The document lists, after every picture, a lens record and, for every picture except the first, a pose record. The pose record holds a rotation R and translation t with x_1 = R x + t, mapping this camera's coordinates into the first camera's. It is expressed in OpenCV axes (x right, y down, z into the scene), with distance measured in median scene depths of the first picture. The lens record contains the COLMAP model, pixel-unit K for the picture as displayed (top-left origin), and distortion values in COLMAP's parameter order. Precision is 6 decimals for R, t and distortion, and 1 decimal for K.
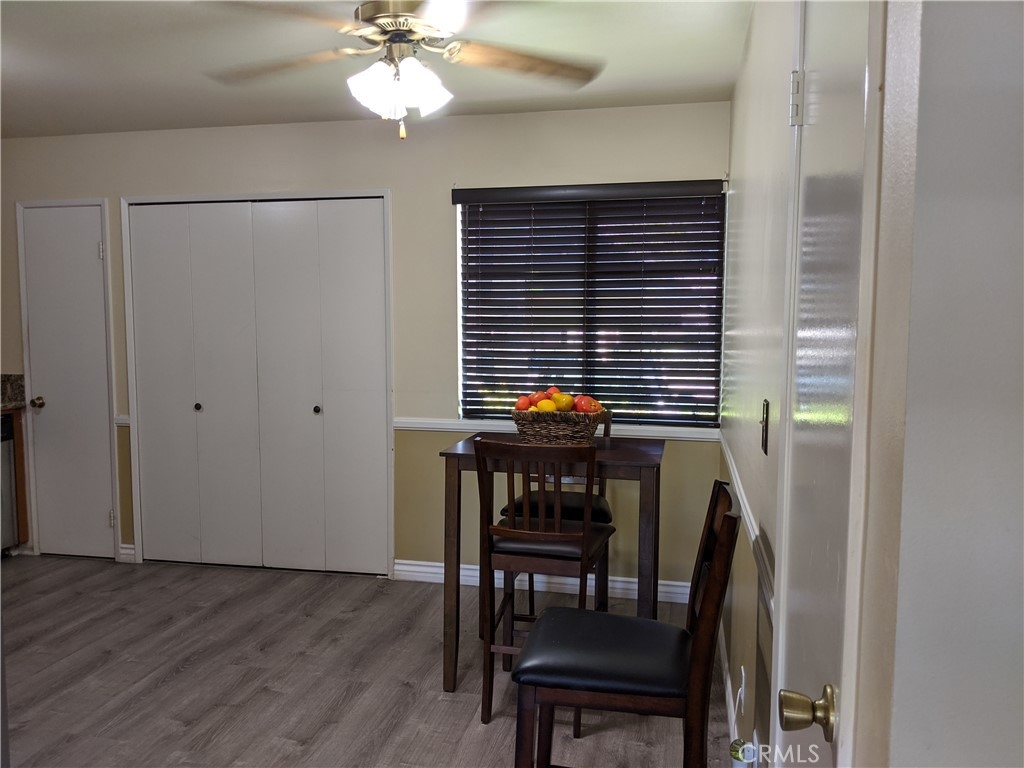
lens RADIAL K [[812.9, 0, 497.9], [0, 812.9, 383.7], [0, 0, 1]] dist [0.056790, -0.108985]
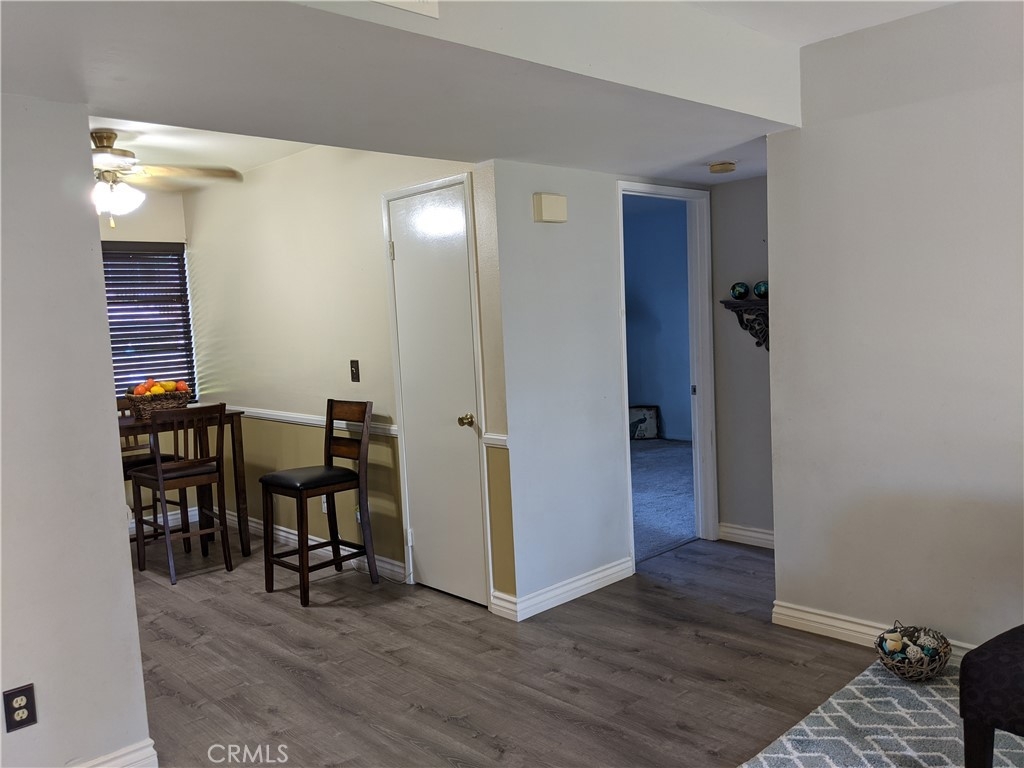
lens RADIAL K [[812.9, 0, 497.9], [0, 812.9, 383.7], [0, 0, 1]] dist [0.056790, -0.108985]
pose [[0.550078, -0.097447, 0.829409, -0.678286], [0.116461, 0.992415, 0.039359, 0.022595], [-0.826953, 0.074943, 0.557254, -0.322292]]
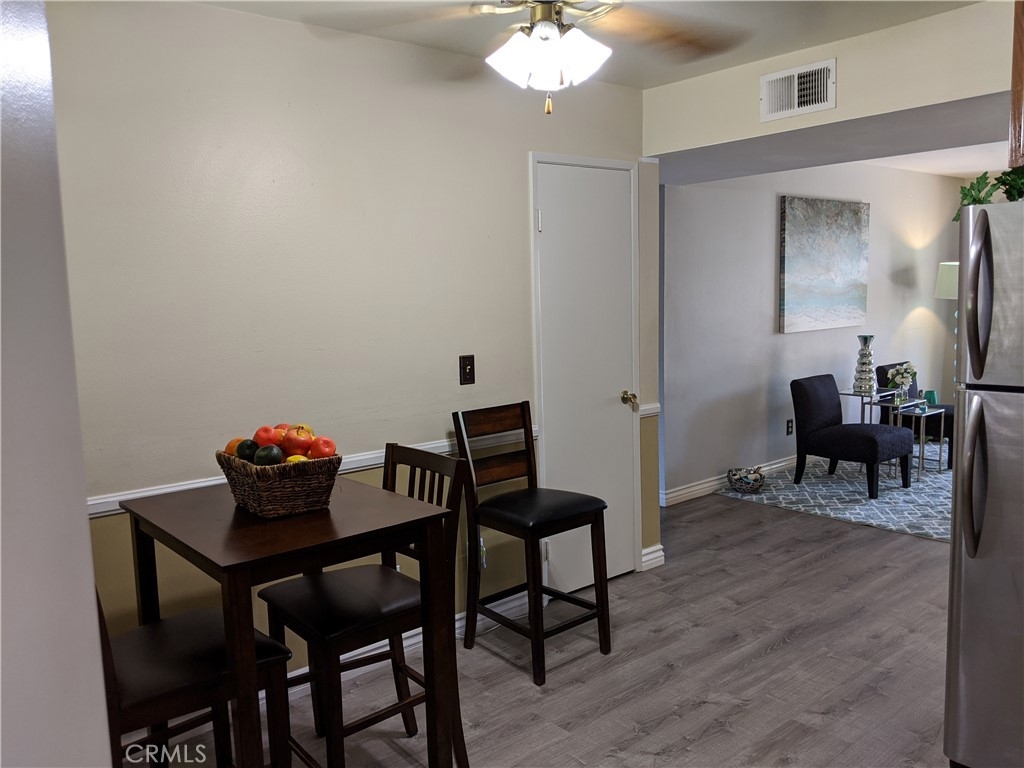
lens RADIAL K [[812.1, 0, 512.0], [0, 812.1, 384.0], [0, 0, 1]] dist [0.034077, -0.104096]
pose [[-0.795393, -0.047496, 0.604231, -0.388964], [0.077596, 0.980741, 0.179238, -0.110215], [-0.601107, 0.189450, -0.776389, 1.137284]]
